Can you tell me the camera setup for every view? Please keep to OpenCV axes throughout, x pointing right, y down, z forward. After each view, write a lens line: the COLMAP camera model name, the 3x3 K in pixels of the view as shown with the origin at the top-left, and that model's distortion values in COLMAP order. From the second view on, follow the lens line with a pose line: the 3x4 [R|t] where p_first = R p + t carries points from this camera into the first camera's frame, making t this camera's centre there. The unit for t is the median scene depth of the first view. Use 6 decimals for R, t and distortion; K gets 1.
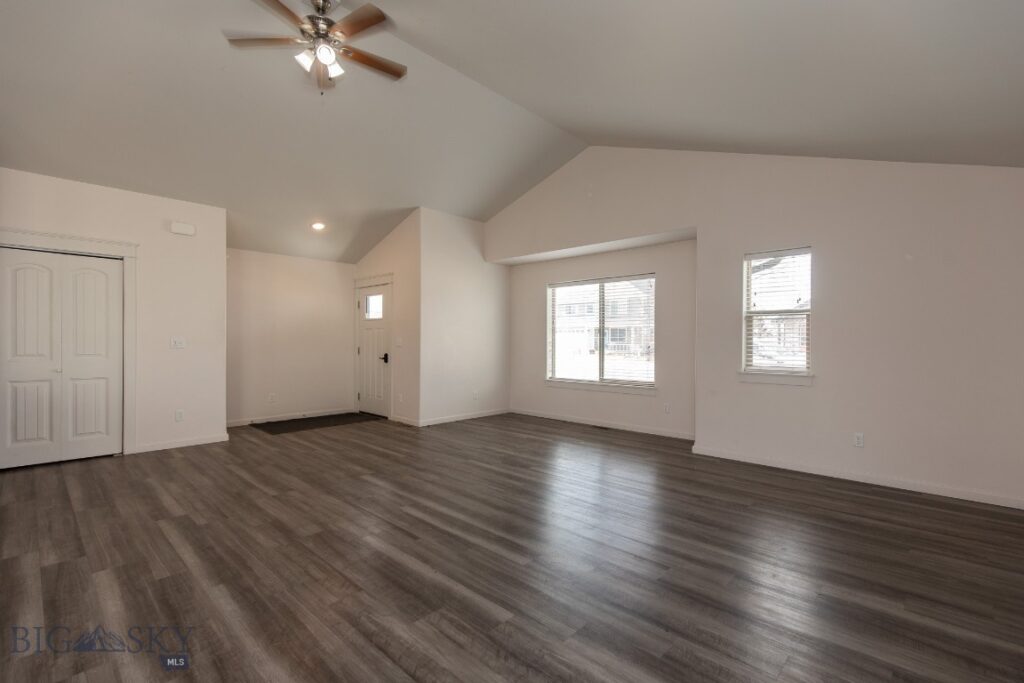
lens RADIAL K [[462.0, 0, 512.4], [0, 462.0, 344.1], [0, 0, 1]] dist [0.003961, 0.000377]
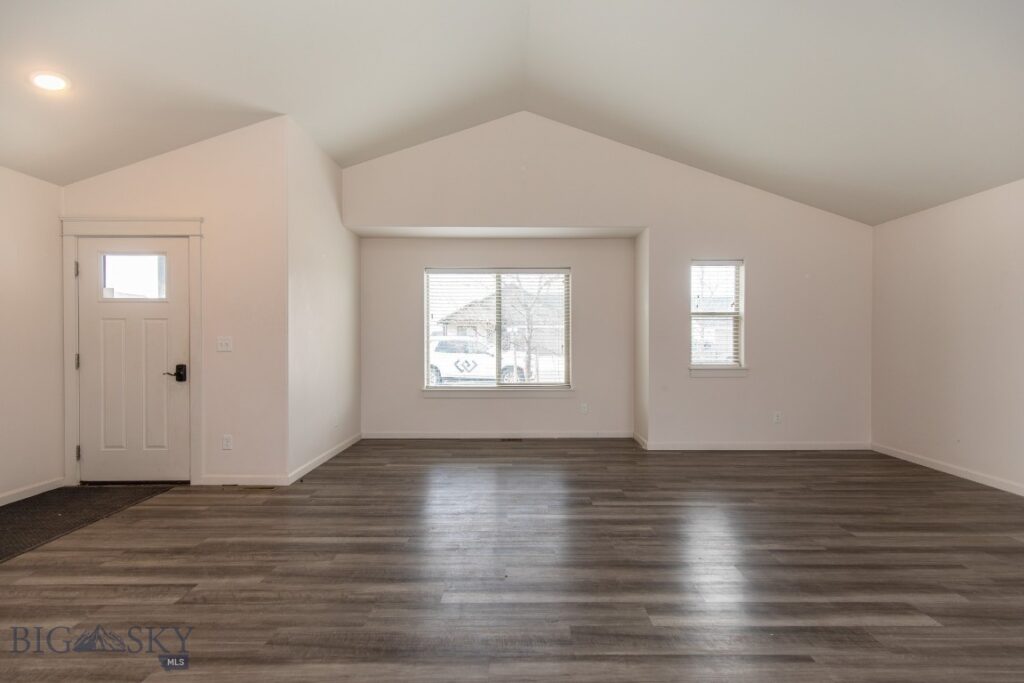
lens RADIAL K [[464.1, 0, 512.1], [0, 464.1, 346.1], [0, 0, 1]] dist [0.008581, -0.000623]
pose [[0.719498, -0.012795, 0.694377, -0.593868], [0.008864, 0.999918, 0.009240, -0.004700], [-0.694438, -0.000493, 0.719552, 0.533467]]
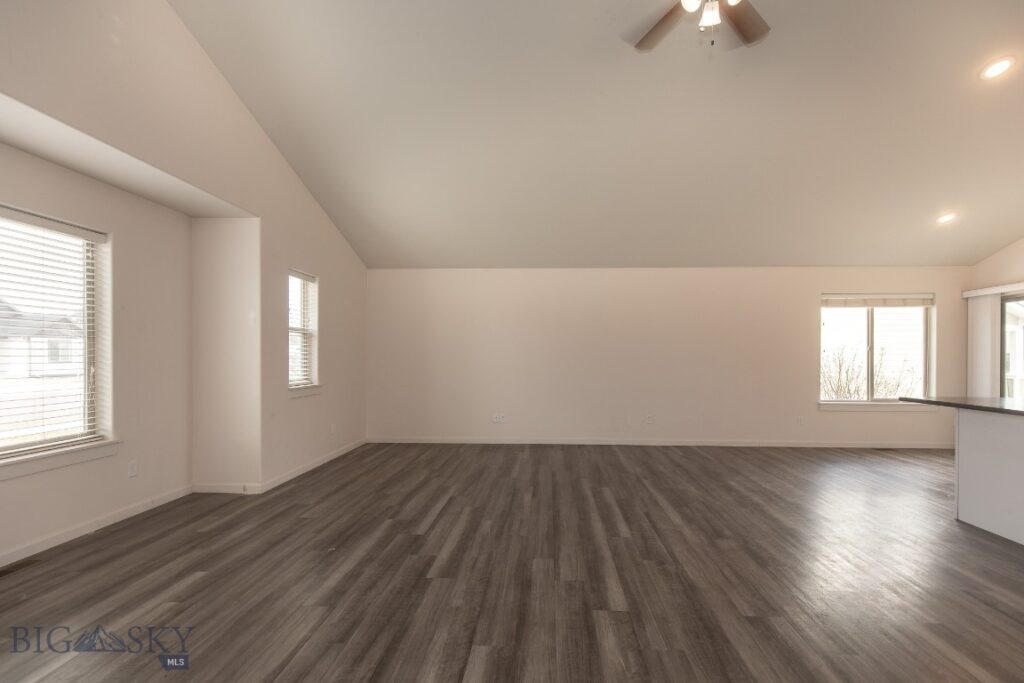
lens RADIAL K [[477.0, 0, 535.1], [0, 477.0, 357.8], [0, 0, 1]] dist [0.010561, 0.000130]
pose [[-0.672698, -0.005572, 0.739896, -0.628652], [0.002470, 0.999949, 0.009776, -0.013438], [-0.739913, 0.008404, -0.672650, 1.361626]]
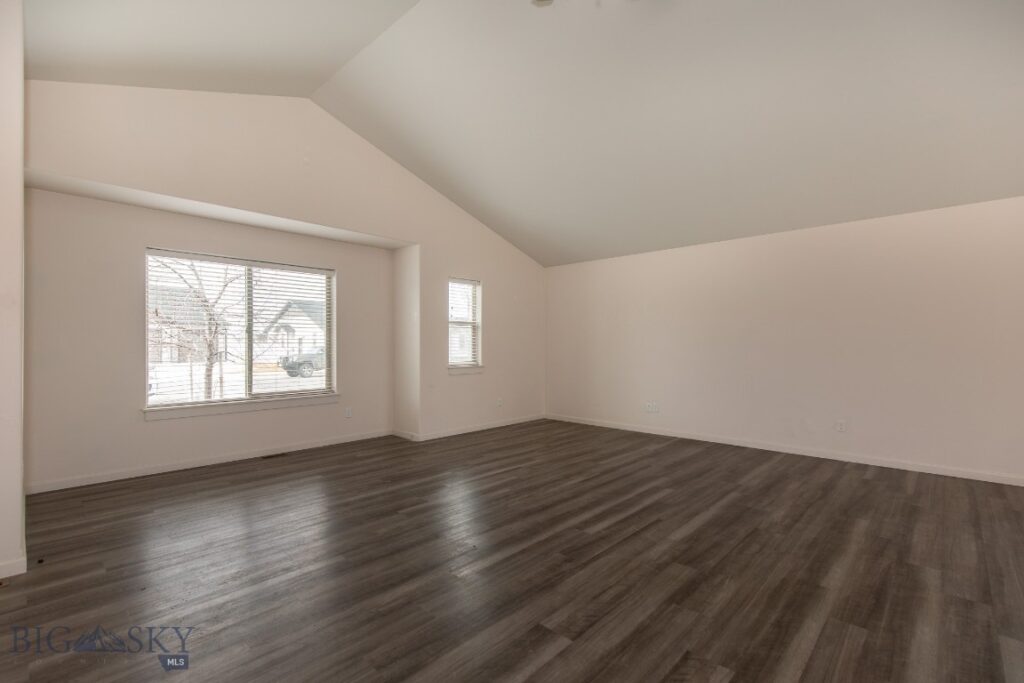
lens RADIAL K [[469.2, 0, 512.0], [0, 469.2, 341.5], [0, 0, 1]] dist [0.011862, -0.001079]
pose [[-0.012594, 0.001803, 0.999919, -0.865828], [0.008087, 0.999966, -0.001701, -0.008317], [-0.999888, 0.008065, -0.012608, 0.883055]]
